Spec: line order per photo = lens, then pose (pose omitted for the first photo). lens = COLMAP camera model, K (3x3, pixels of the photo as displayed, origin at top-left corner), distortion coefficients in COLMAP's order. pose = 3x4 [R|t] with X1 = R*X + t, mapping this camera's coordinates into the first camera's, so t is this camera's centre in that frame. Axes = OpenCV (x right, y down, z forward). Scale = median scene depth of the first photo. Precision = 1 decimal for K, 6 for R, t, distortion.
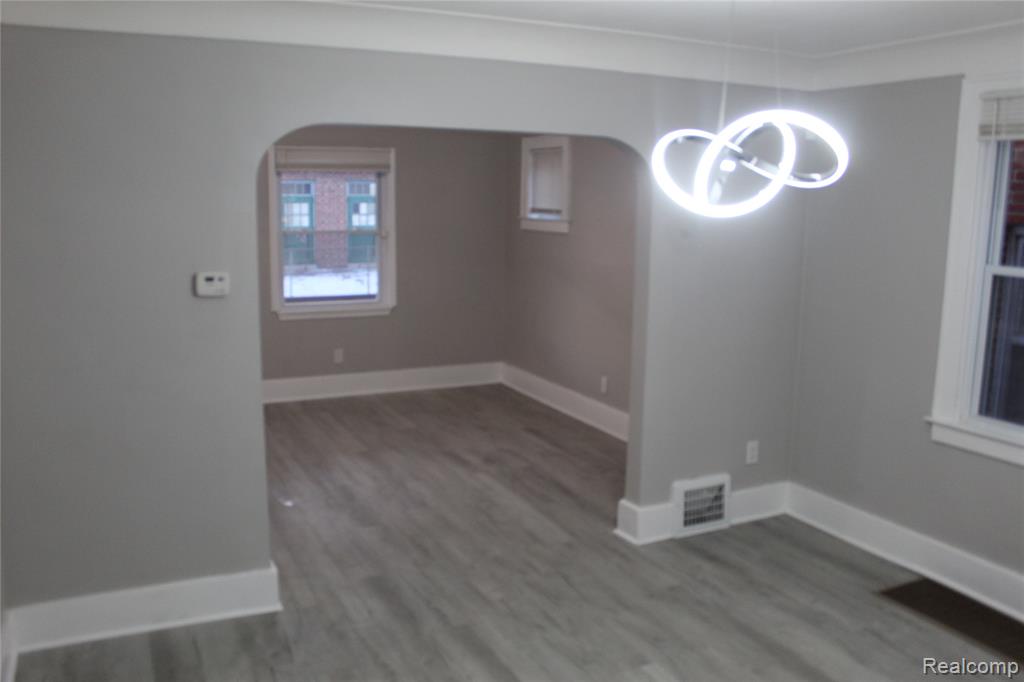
lens RADIAL K [[888.0, 0, 512.0], [0, 888.0, 341.0], [0, 0, 1]] dist [-0.158514, 0.165244]
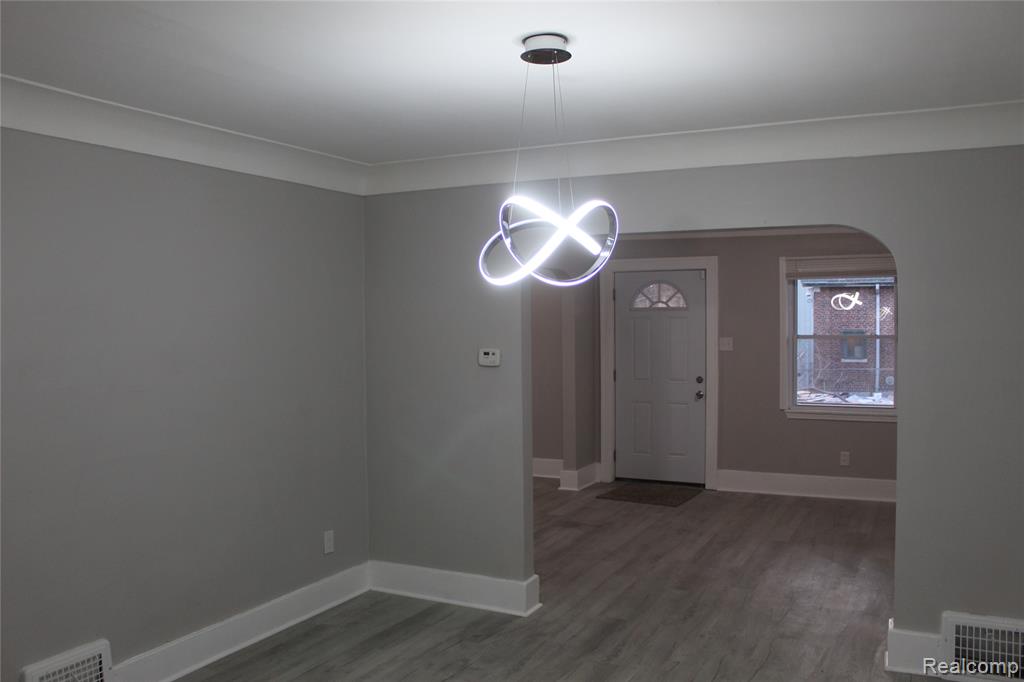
lens RADIAL K [[888.0, 0, 512.0], [0, 888.0, 341.0], [0, 0, 1]] dist [-0.158514, 0.165244]
pose [[0.609409, 0.001201, -0.792855, 0.635099], [-0.112989, 0.989924, -0.085346, 0.020393], [0.784764, 0.141594, 0.603404, 0.138662]]
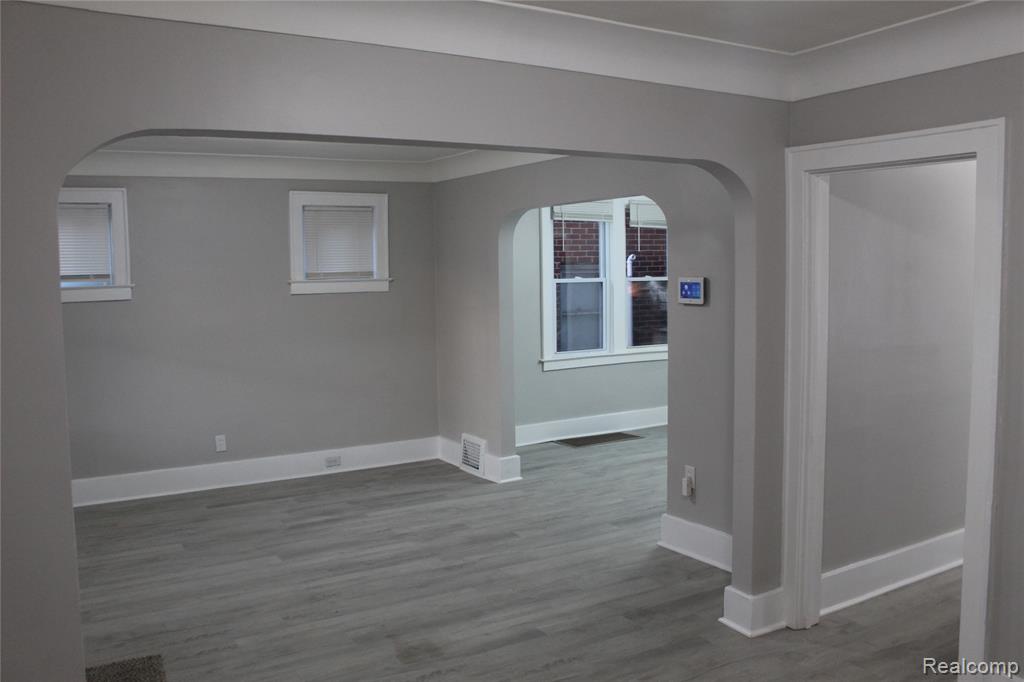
lens RADIAL K [[888.0, 0, 512.0], [0, 888.0, 341.0], [0, 0, 1]] dist [-0.158514, 0.165244]
pose [[-0.091382, -0.101392, 0.990641, -1.399232], [0.180733, 0.976593, 0.116626, -0.186418], [-0.979278, 0.189699, -0.070918, 1.142405]]
